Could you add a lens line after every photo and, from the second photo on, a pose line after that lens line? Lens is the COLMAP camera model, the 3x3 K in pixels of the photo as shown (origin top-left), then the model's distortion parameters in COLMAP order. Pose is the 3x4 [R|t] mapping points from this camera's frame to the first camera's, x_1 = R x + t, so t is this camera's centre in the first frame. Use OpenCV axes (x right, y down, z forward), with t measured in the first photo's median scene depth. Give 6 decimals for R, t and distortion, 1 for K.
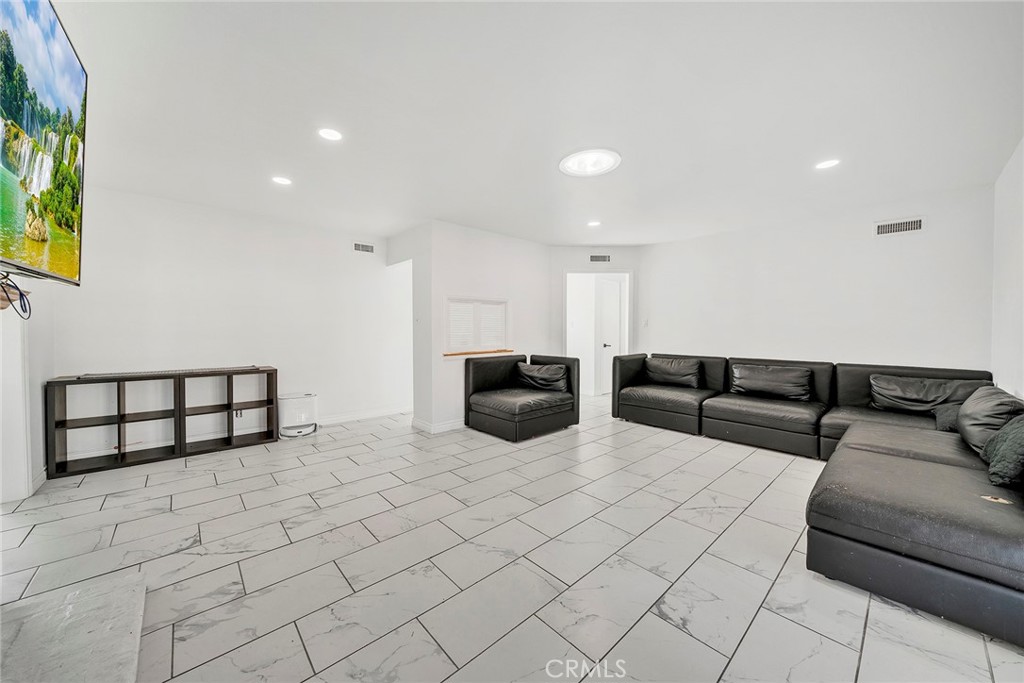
lens RADIAL K [[366.3, 0, 510.4], [0, 366.3, 331.8], [0, 0, 1]] dist [-0.000466, -0.000040]
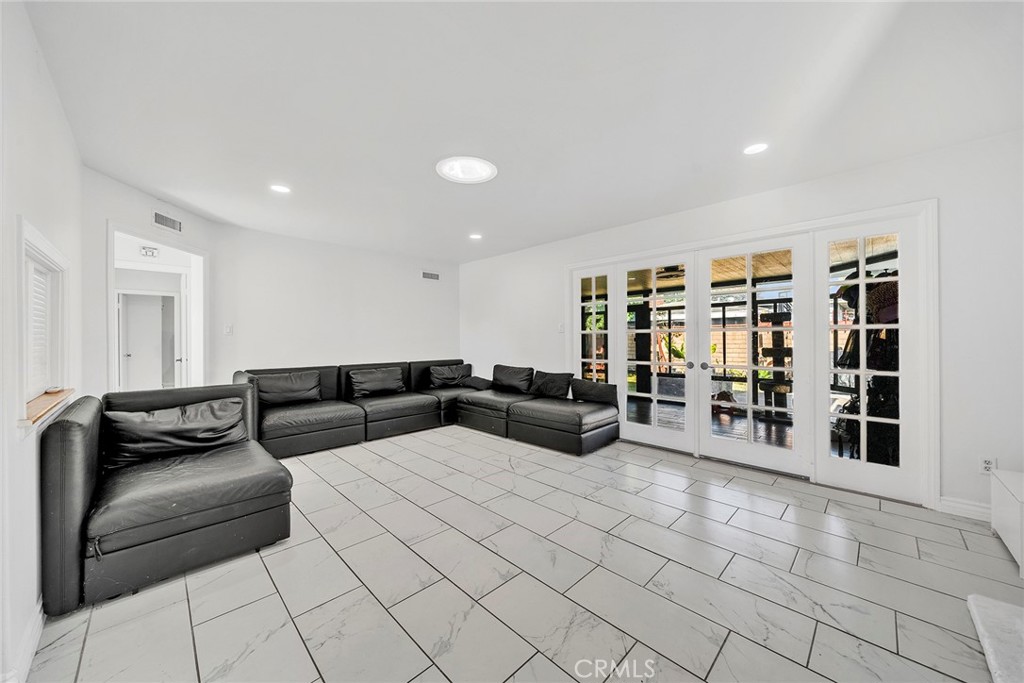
lens RADIAL K [[366.3, 0, 510.4], [0, 366.3, 331.8], [0, 0, 1]] dist [-0.000466, -0.000040]
pose [[-0.040359, 0.016128, 0.999055, -0.595997], [0.006976, 0.999850, -0.015859, -0.006559], [-0.999161, 0.006329, -0.040466, 0.712339]]
